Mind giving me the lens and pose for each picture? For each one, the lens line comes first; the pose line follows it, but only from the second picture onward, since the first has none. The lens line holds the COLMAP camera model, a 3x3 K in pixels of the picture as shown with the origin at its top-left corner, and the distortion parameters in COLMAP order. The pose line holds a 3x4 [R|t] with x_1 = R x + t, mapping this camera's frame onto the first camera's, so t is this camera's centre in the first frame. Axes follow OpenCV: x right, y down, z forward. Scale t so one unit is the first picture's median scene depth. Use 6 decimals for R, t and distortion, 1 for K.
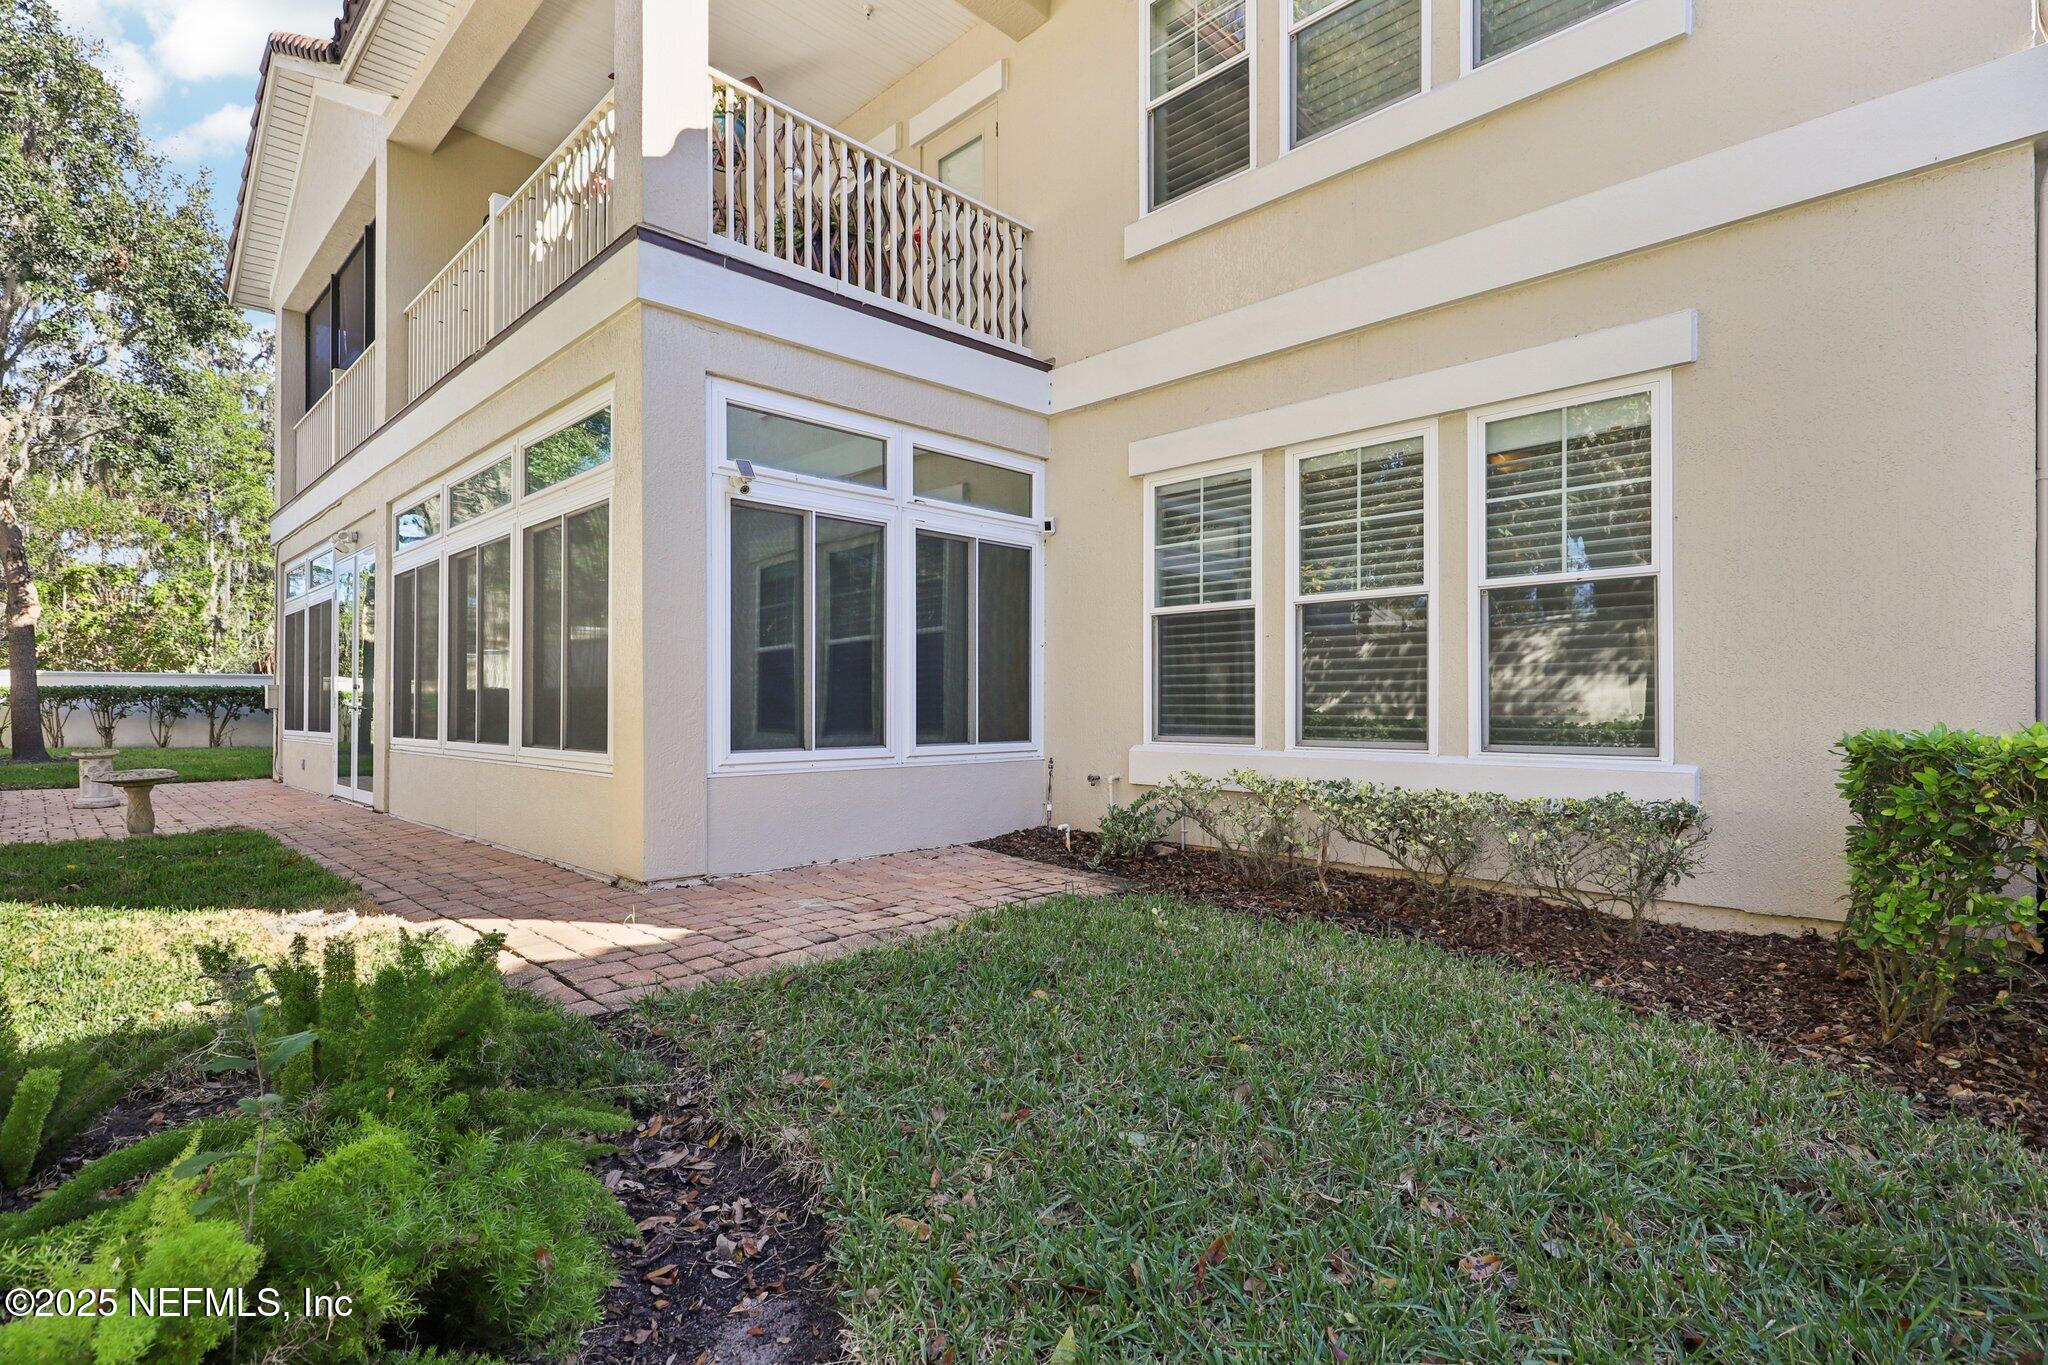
lens RADIAL K [[967.9, 0, 1030.2], [0, 967.9, 698.0], [0, 0, 1]] dist [0.005117, -0.001431]
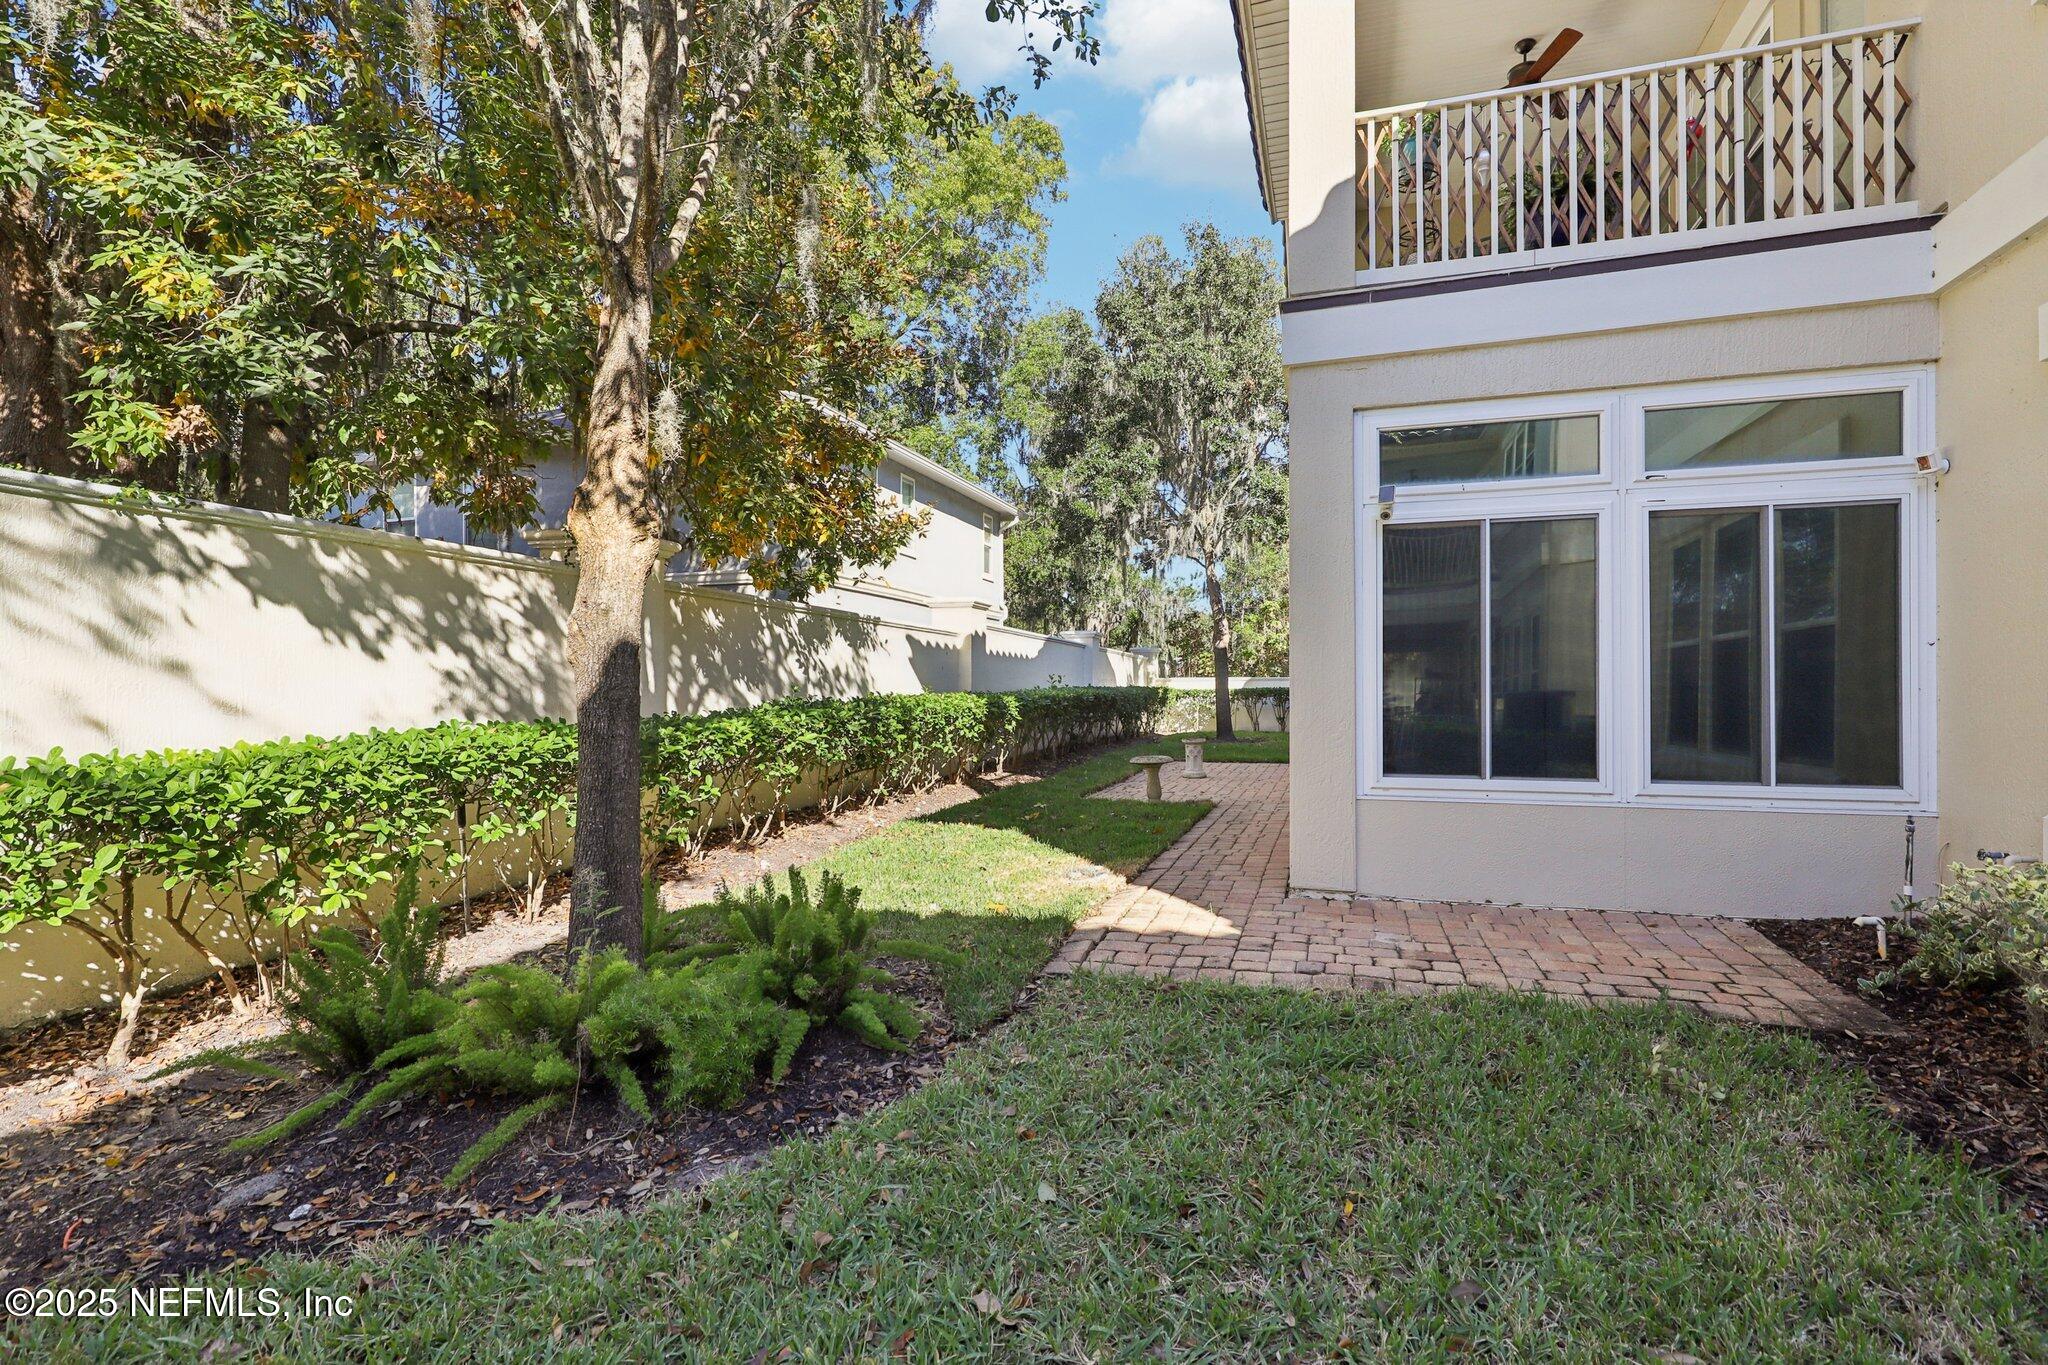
lens RADIAL K [[967.9, 0, 1037.4], [0, 967.9, 679.4], [0, 0, 1]] dist [0.005117, -0.001431]
pose [[0.470405, -0.013041, -0.882354, 0.374710], [0.005775, 0.999915, -0.011700, -0.031435], [0.882432, 0.000408, 0.470440, 0.183398]]
